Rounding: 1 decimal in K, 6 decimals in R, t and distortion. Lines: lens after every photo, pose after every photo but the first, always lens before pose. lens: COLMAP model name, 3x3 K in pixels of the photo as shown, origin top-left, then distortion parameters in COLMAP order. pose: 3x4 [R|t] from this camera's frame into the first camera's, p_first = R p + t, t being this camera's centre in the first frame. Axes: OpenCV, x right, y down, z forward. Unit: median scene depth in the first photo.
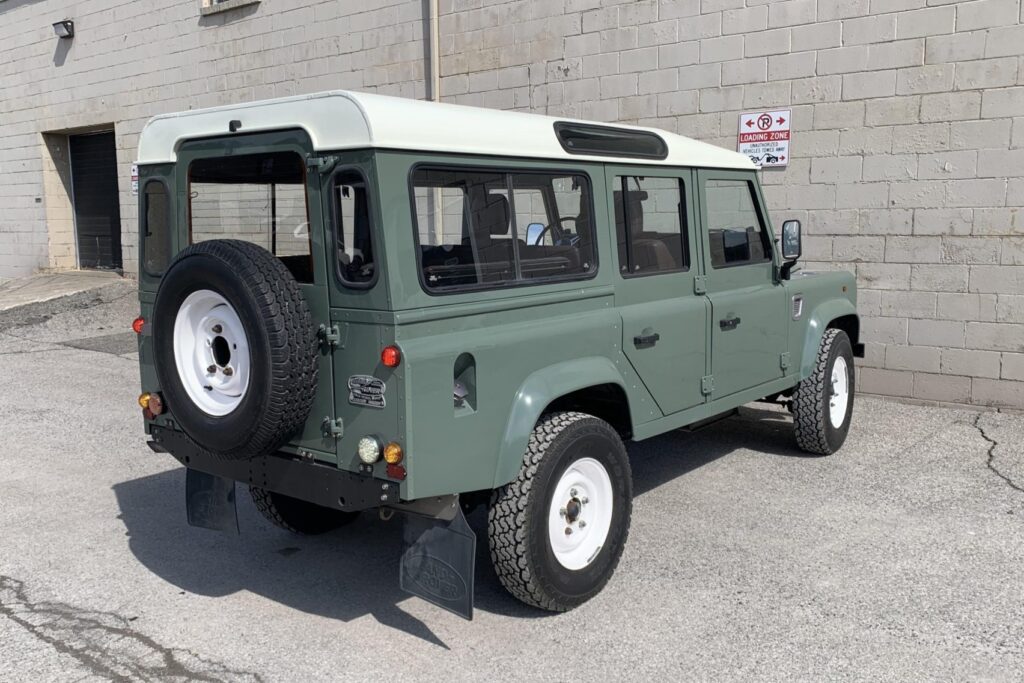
lens RADIAL K [[937.3, 0, 500.1], [0, 937.3, 349.3], [0, 0, 1]] dist [0.016536, -0.019590]
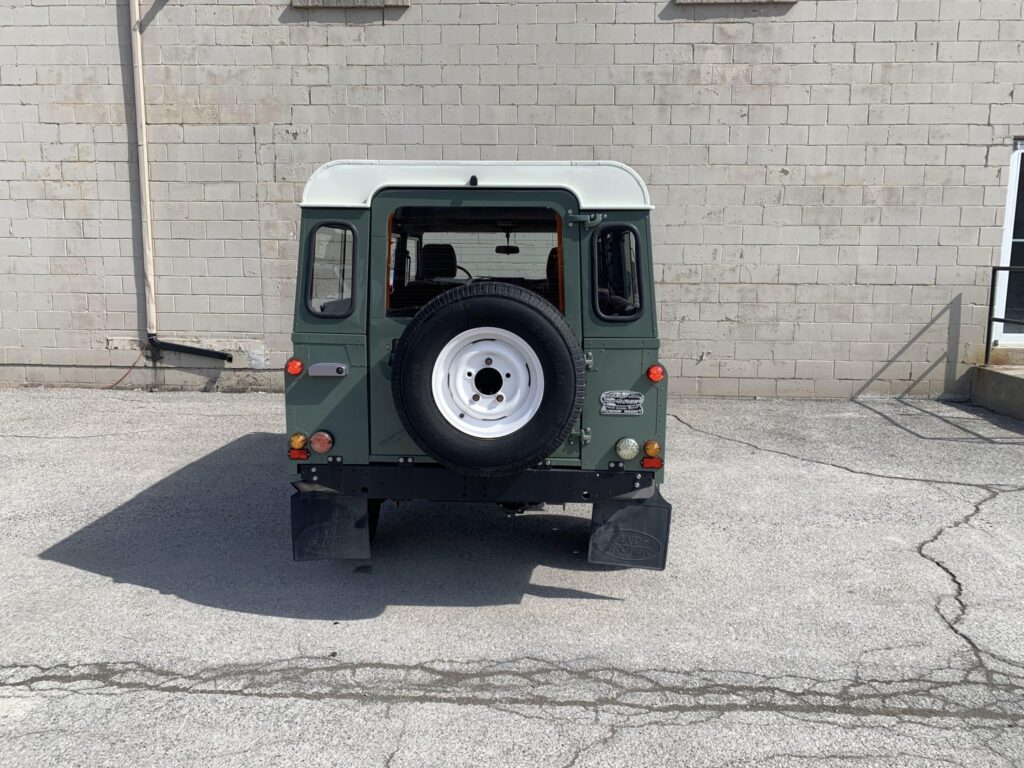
lens RADIAL K [[778.7, 0, 505.3], [0, 778.7, 377.7], [0, 0, 1]] dist [0.015682, -0.014999]
pose [[0.801358, -0.065877, 0.594547, -0.402804], [0.063650, 0.997665, 0.024753, -0.011503], [-0.594790, 0.018007, 0.803680, 0.114881]]
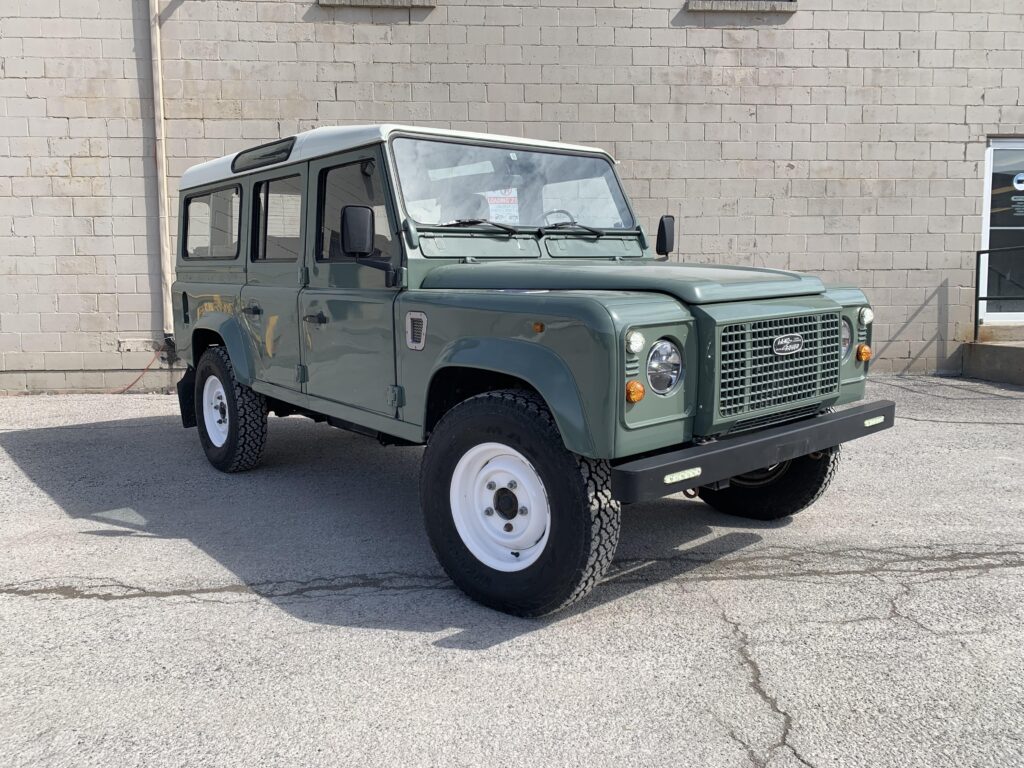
lens RADIAL K [[778.7, 0, 505.0], [0, 778.7, 374.1], [0, 0, 1]] dist [0.015682, -0.014999]
pose [[0.722312, -0.053578, 0.689489, -0.572212], [0.097356, 0.994944, -0.024677, 0.057320], [-0.684680, 0.084951, 0.723876, 0.238986]]
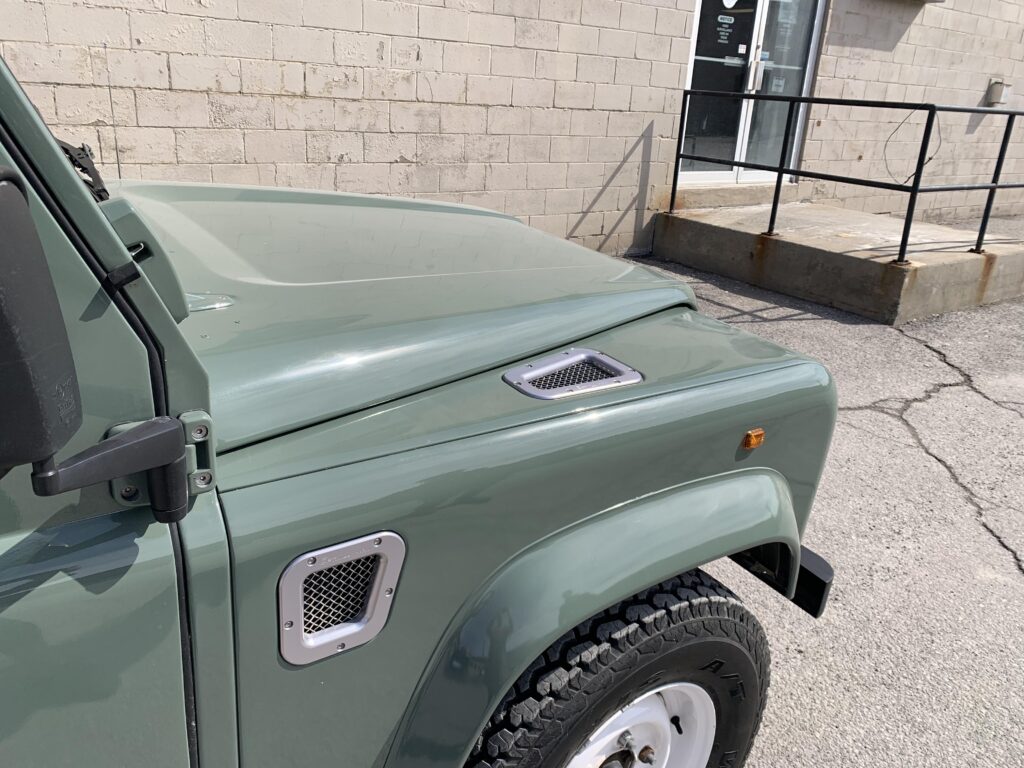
lens RADIAL K [[778.7, 0, 509.0], [0, 778.7, 383.3], [0, 0, 1]] dist [0.015682, -0.014999]
pose [[0.254175, -0.317827, 0.913445, -0.161131], [0.071923, 0.948059, 0.309858, -0.074017], [-0.964480, -0.013060, 0.263832, 0.578094]]
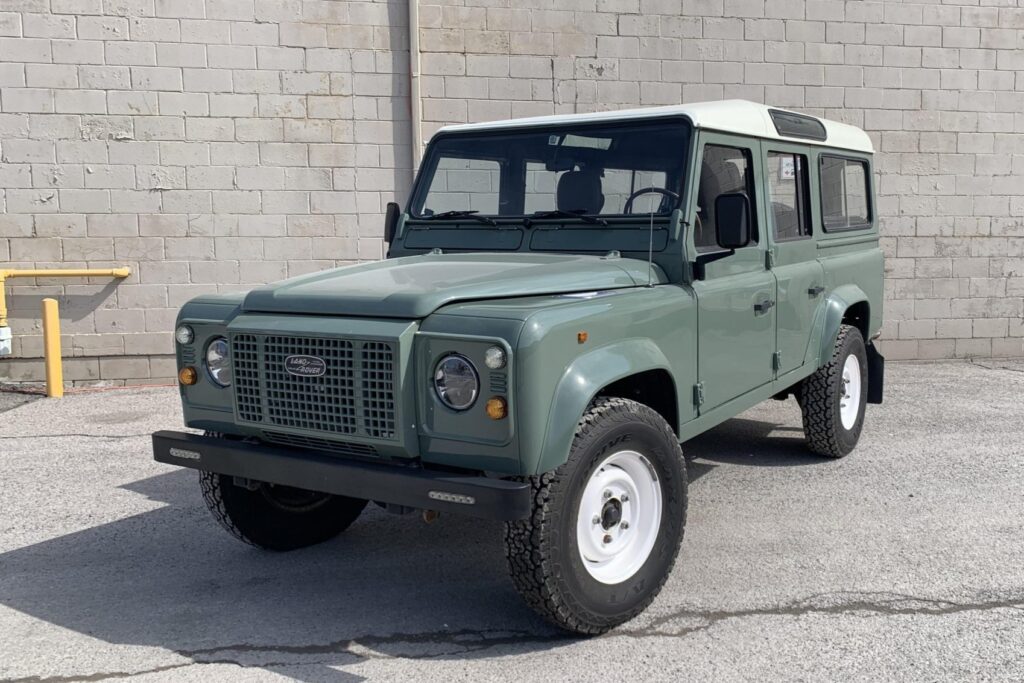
lens RADIAL K [[937.3, 0, 583.7], [0, 937.3, 348.1], [0, 0, 1]] dist [0.016536, -0.019590]
pose [[0.645162, -0.060688, 0.761632, -0.915783], [0.105532, 0.994364, -0.010162, -0.000510], [-0.756723, 0.086932, 0.647930, 0.527342]]
